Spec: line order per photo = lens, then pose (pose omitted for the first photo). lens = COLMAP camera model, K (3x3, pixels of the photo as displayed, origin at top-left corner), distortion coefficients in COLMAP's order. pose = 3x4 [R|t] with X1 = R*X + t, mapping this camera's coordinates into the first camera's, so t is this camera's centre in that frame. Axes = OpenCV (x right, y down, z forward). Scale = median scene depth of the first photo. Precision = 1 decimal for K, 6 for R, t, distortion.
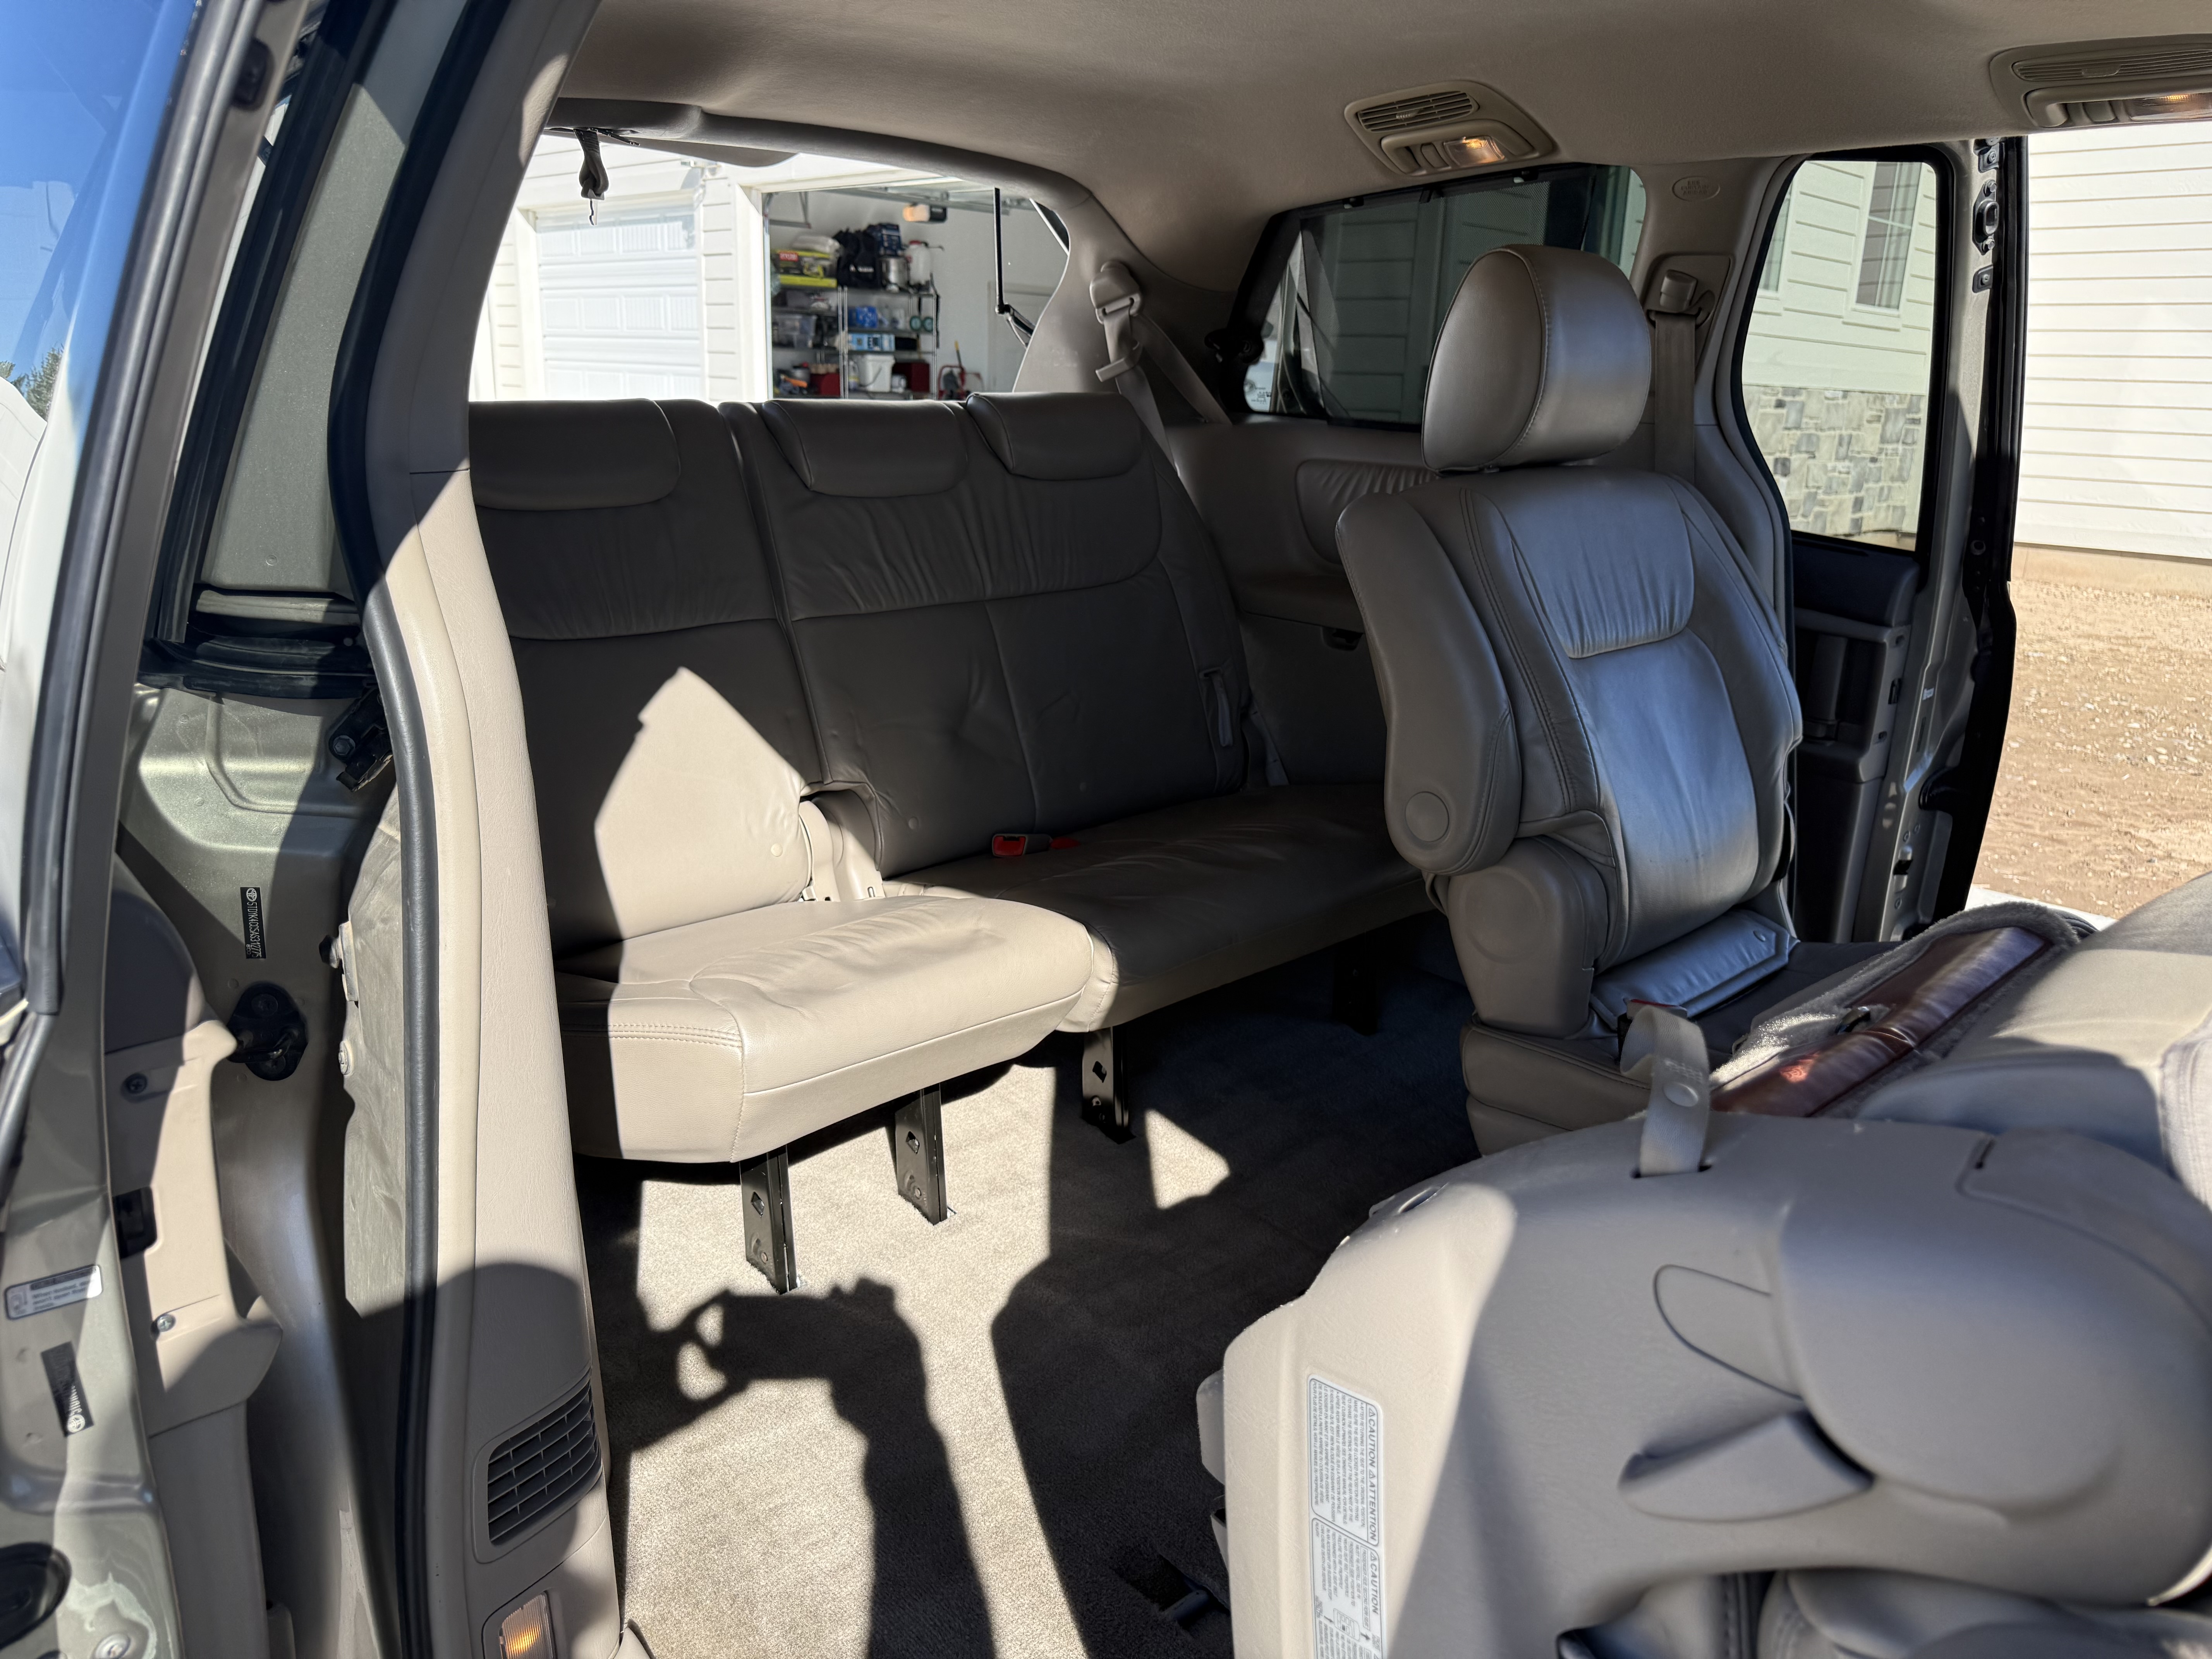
lens RADIAL K [[1554.6, 0, 1104.7], [0, 1554.6, 818.3], [0, 0, 1]] dist [0.019410, -0.025244]
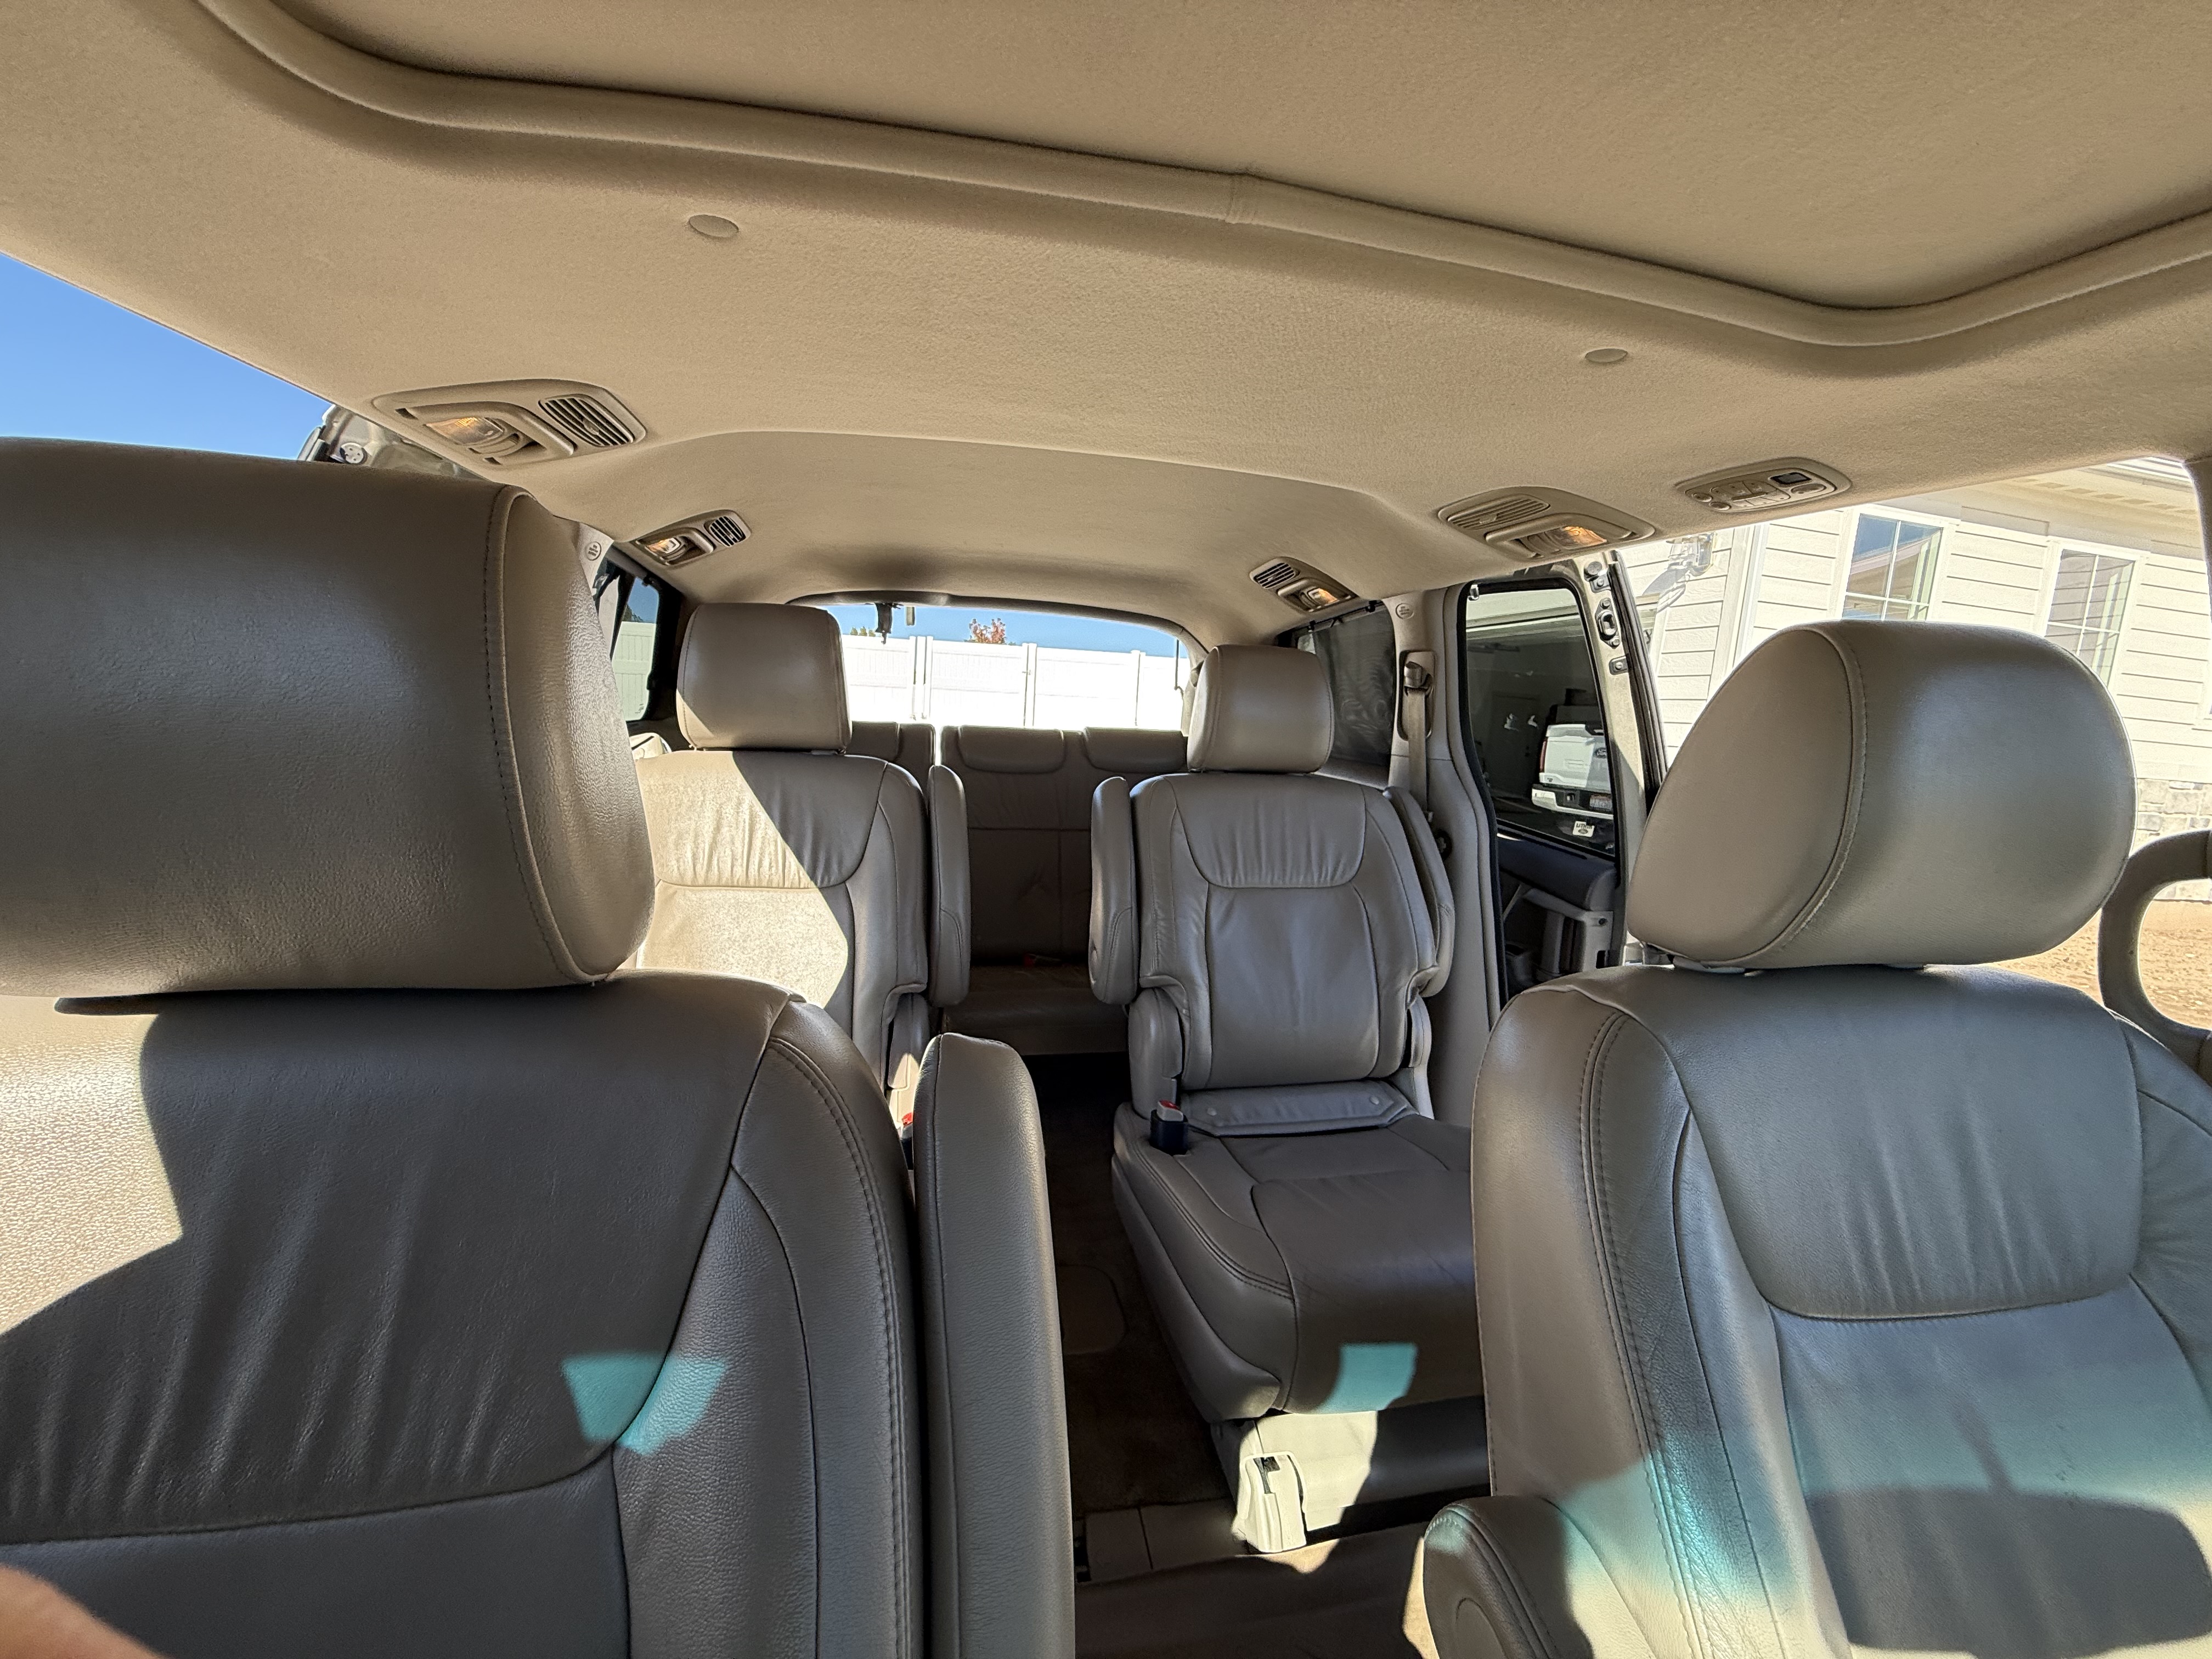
lens RADIAL K [[873.3, 0, 1097.1], [0, 873.3, 834.5], [0, 0, 1]] dist [-0.002007, -0.000488]
pose [[0.868084, 0.088515, -0.488462, 0.529095], [-0.170126, 0.977434, -0.125222, -0.020281], [0.466355, 0.191803, 0.863553, 0.131638]]
